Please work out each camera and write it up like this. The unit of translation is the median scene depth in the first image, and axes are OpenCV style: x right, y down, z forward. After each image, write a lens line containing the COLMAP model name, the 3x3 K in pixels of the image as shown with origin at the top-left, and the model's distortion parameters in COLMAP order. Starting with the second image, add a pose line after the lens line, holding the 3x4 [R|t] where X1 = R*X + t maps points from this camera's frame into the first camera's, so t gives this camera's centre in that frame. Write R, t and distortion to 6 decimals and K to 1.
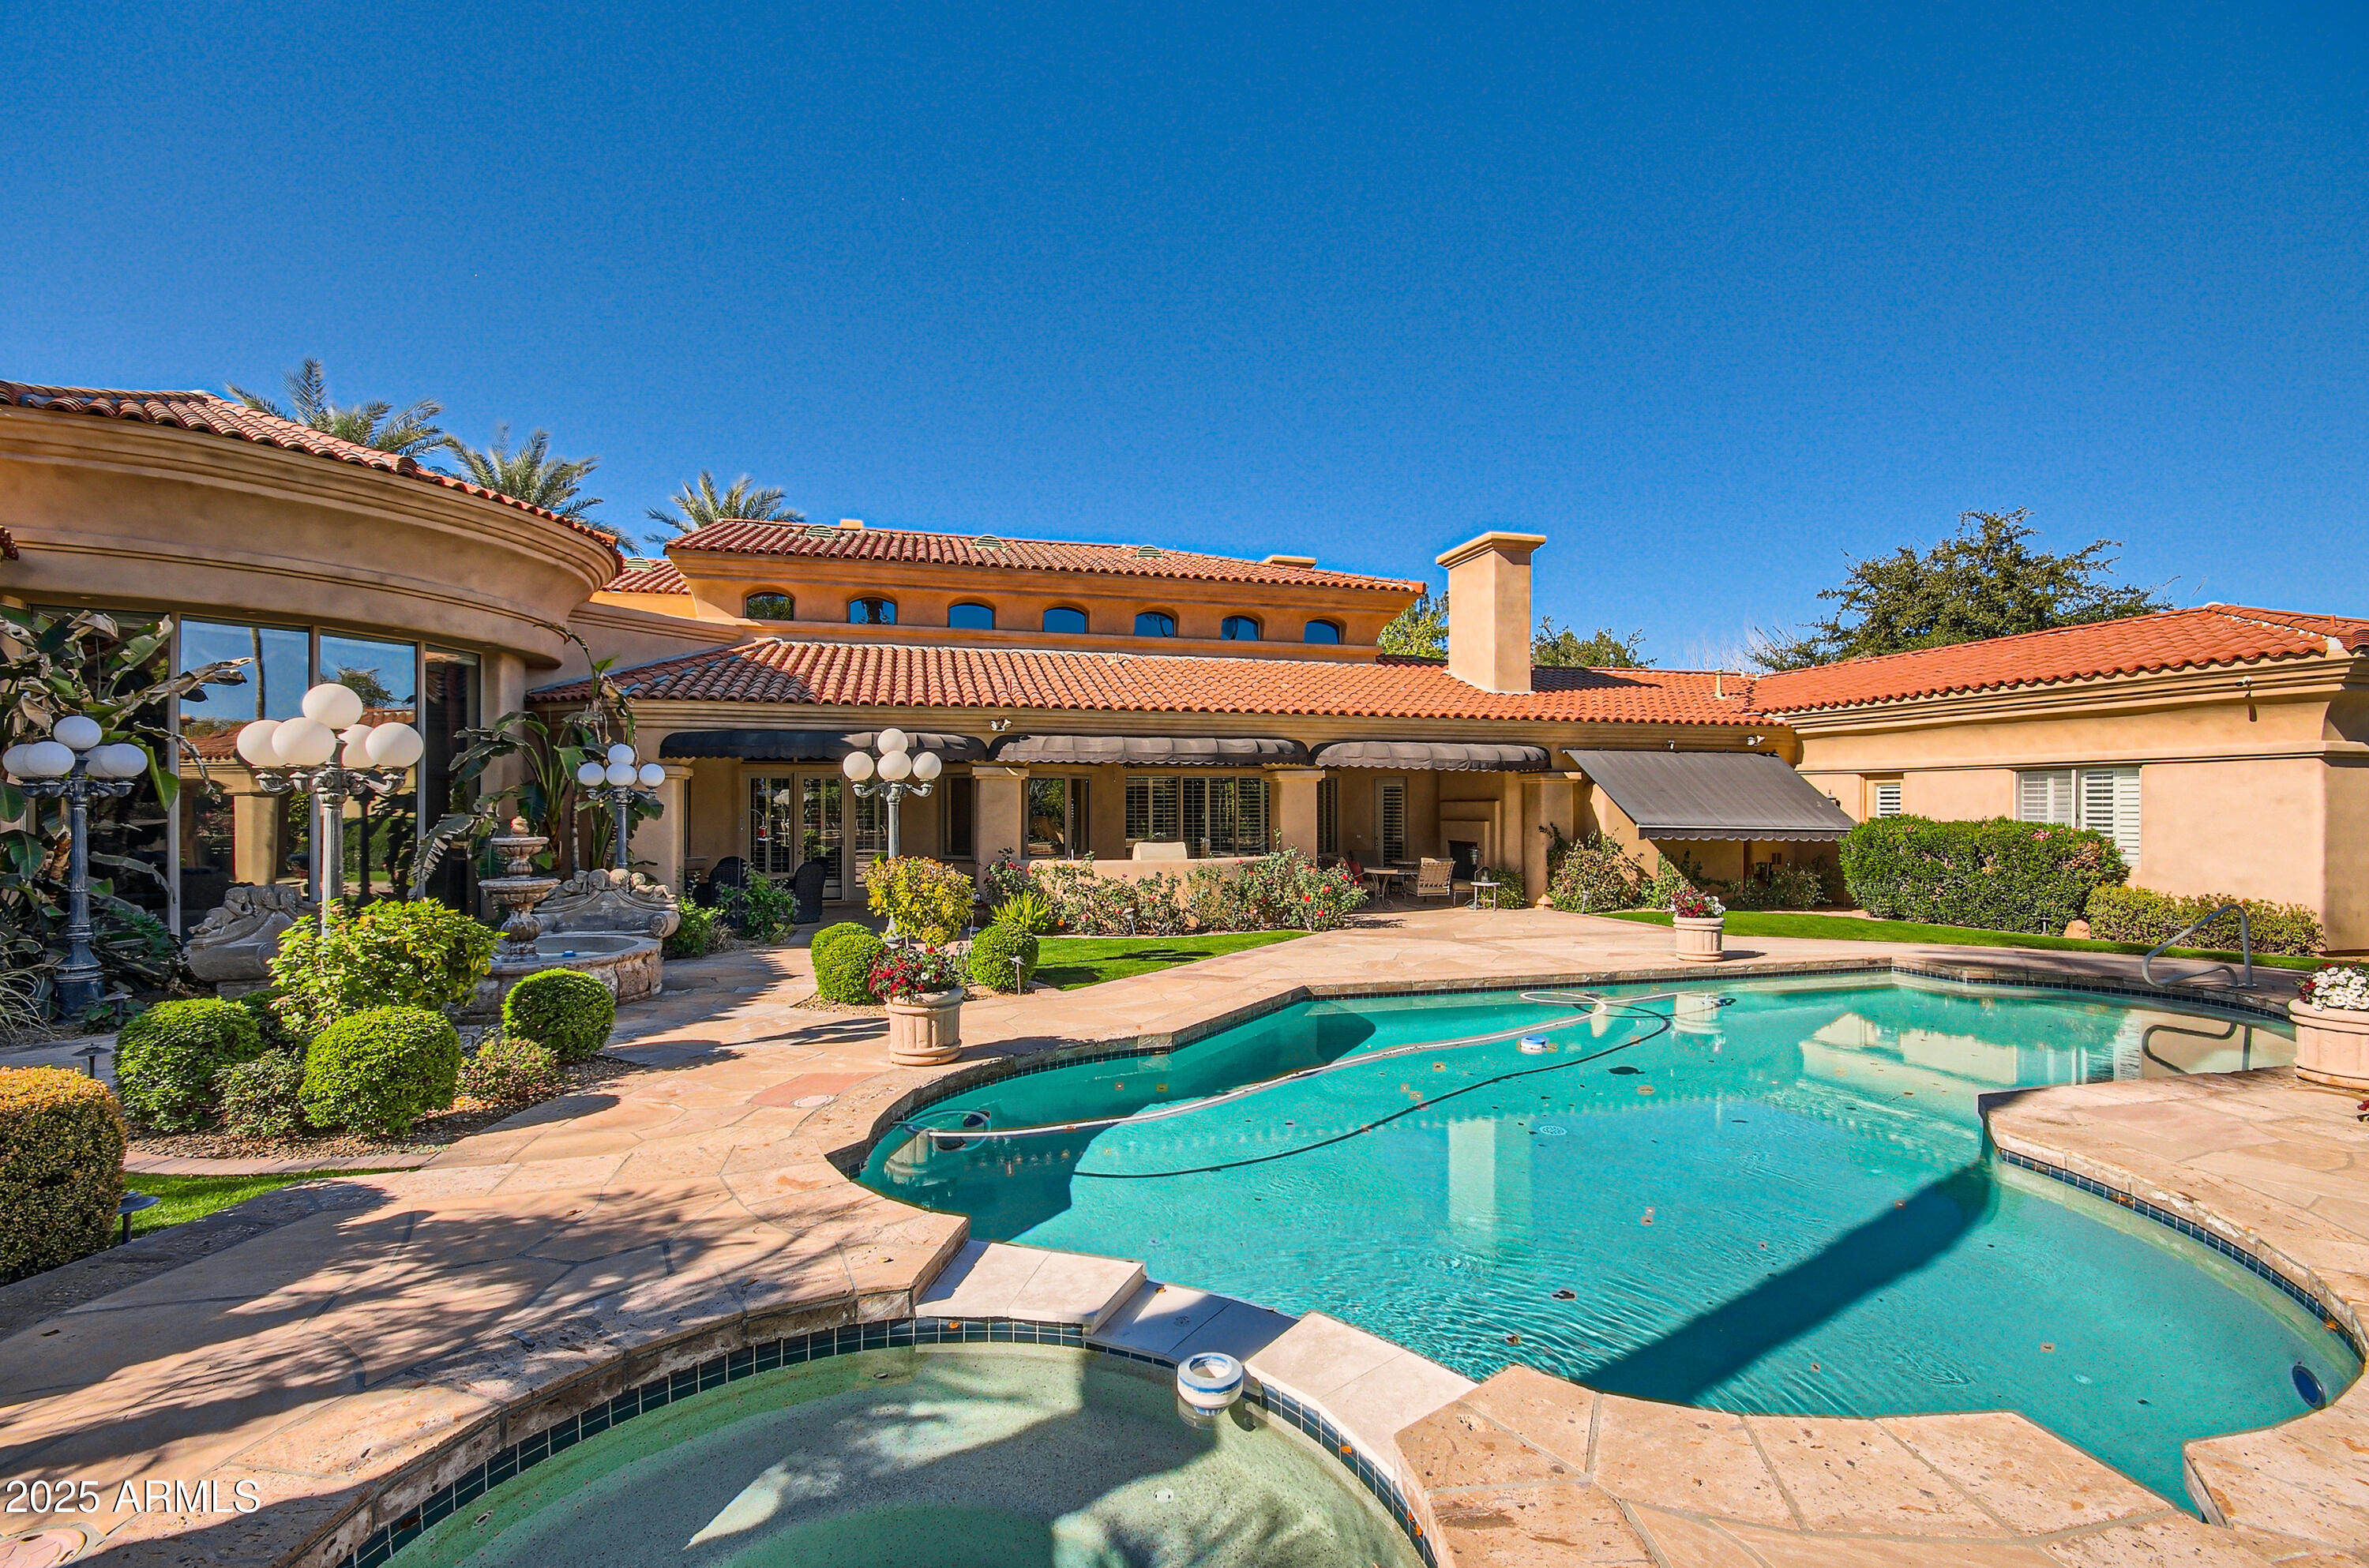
lens RADIAL K [[1096.9, 0, 1197.1], [0, 1096.9, 823.5], [0, 0, 1]] dist [-0.000034, 0.000005]
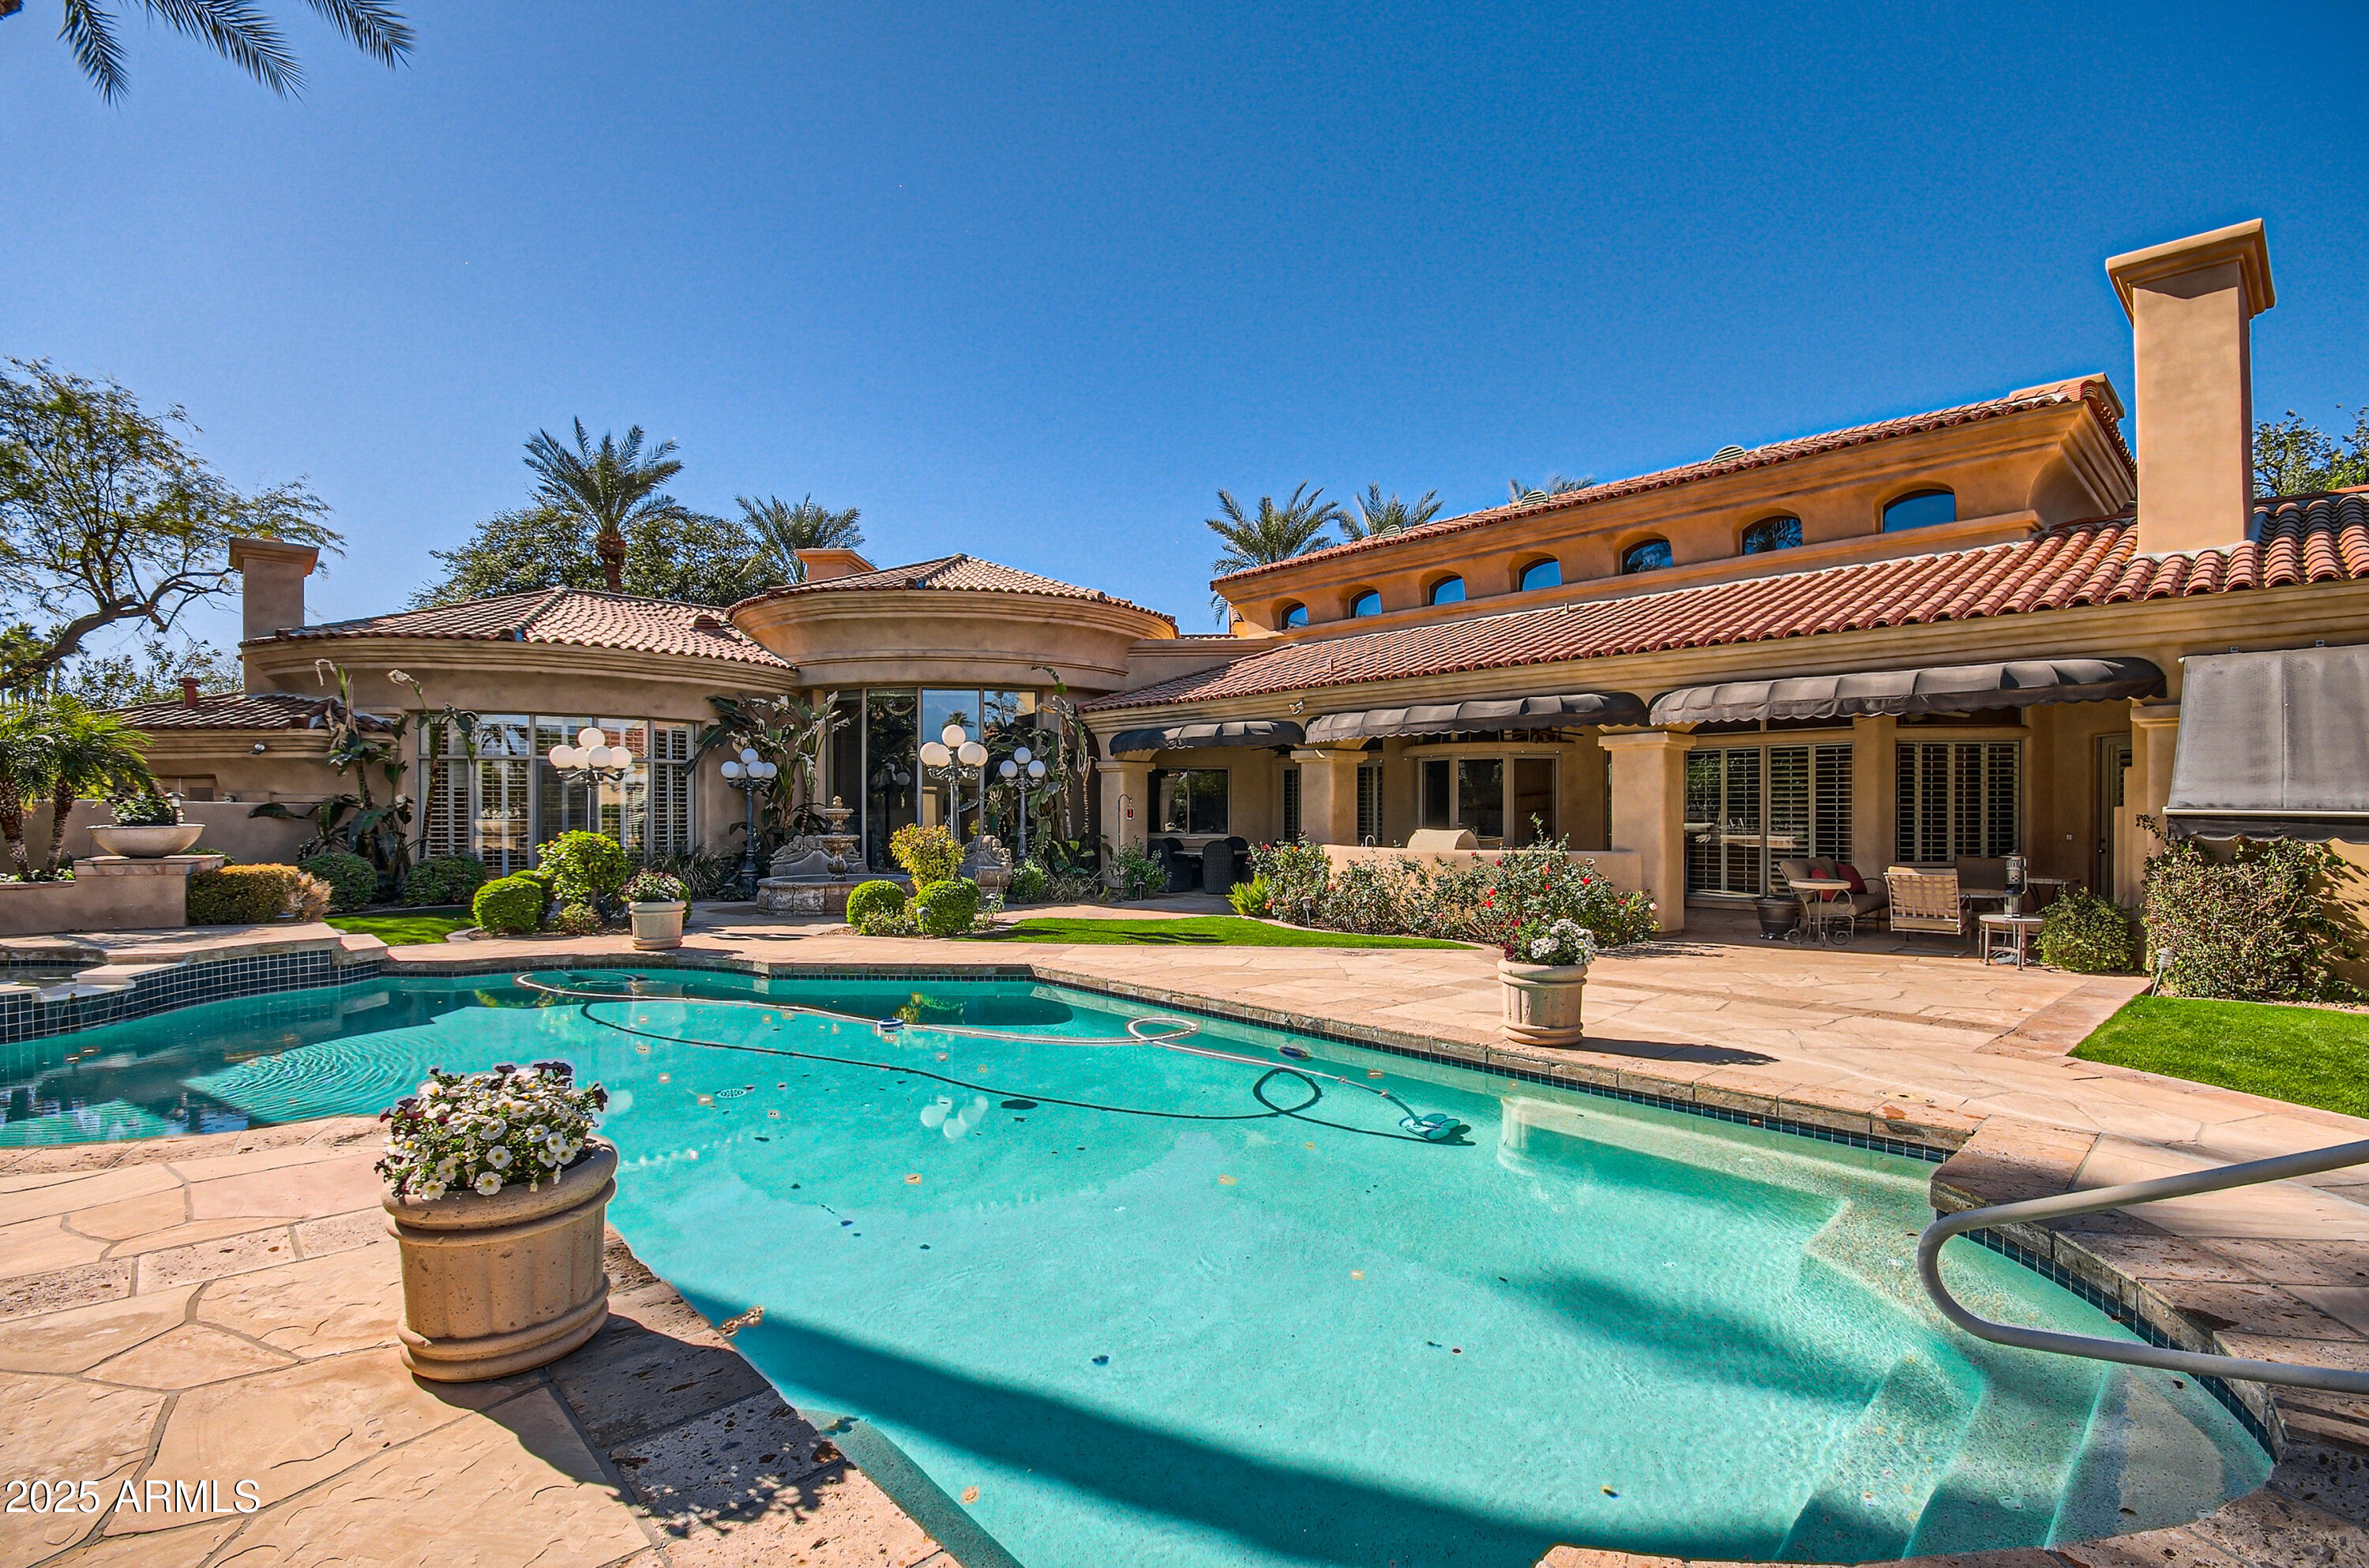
lens RADIAL K [[1084.7, 0, 1182.6], [0, 1084.7, 799.5], [0, 0, 1]] dist [-0.002110, -0.000075]
pose [[0.470628, -0.002938, -0.882327, 0.578421], [-0.005146, 0.999968, -0.006074, 0.000460], [0.882317, 0.007399, 0.470598, 0.397859]]
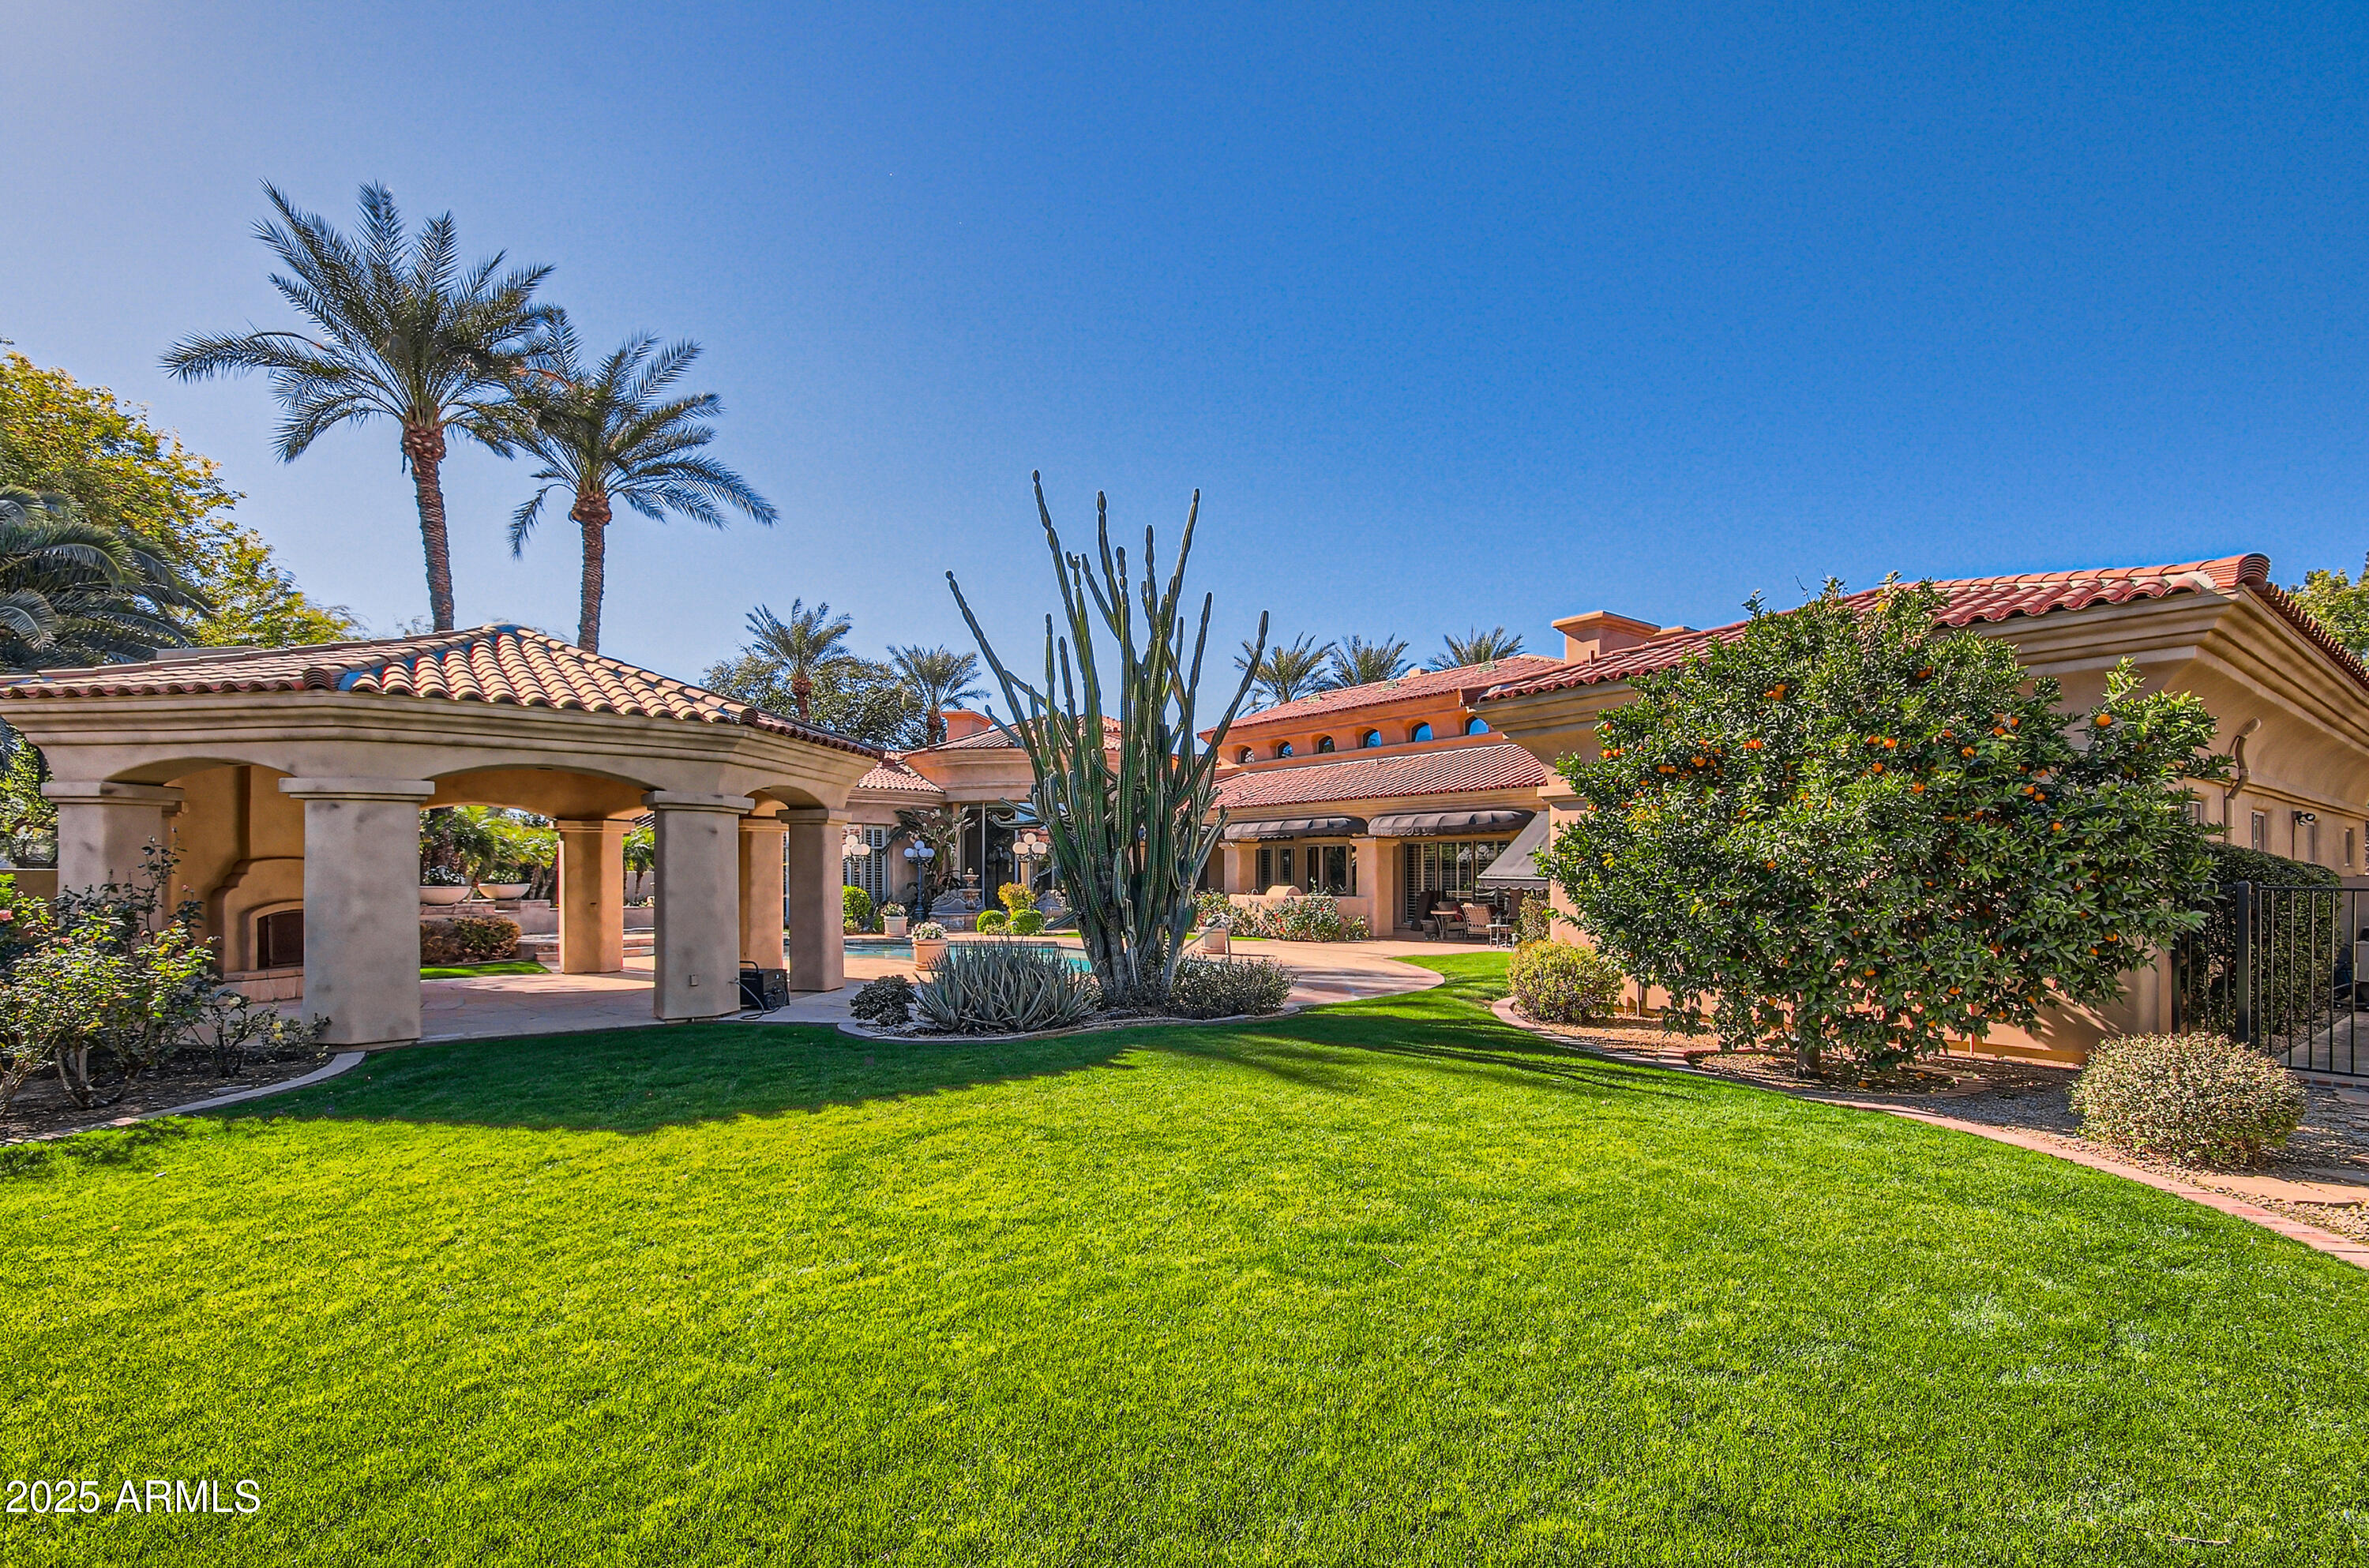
lens RADIAL K [[1096.9, 0, 1197.1], [0, 1096.9, 823.5], [0, 0, 1]] dist [-0.000034, 0.000005]
pose [[0.397229, -0.039038, -0.916889, 1.320699], [-0.007691, 0.998918, -0.045862, -0.000078], [0.917687, 0.025269, 0.396499, 0.221930]]
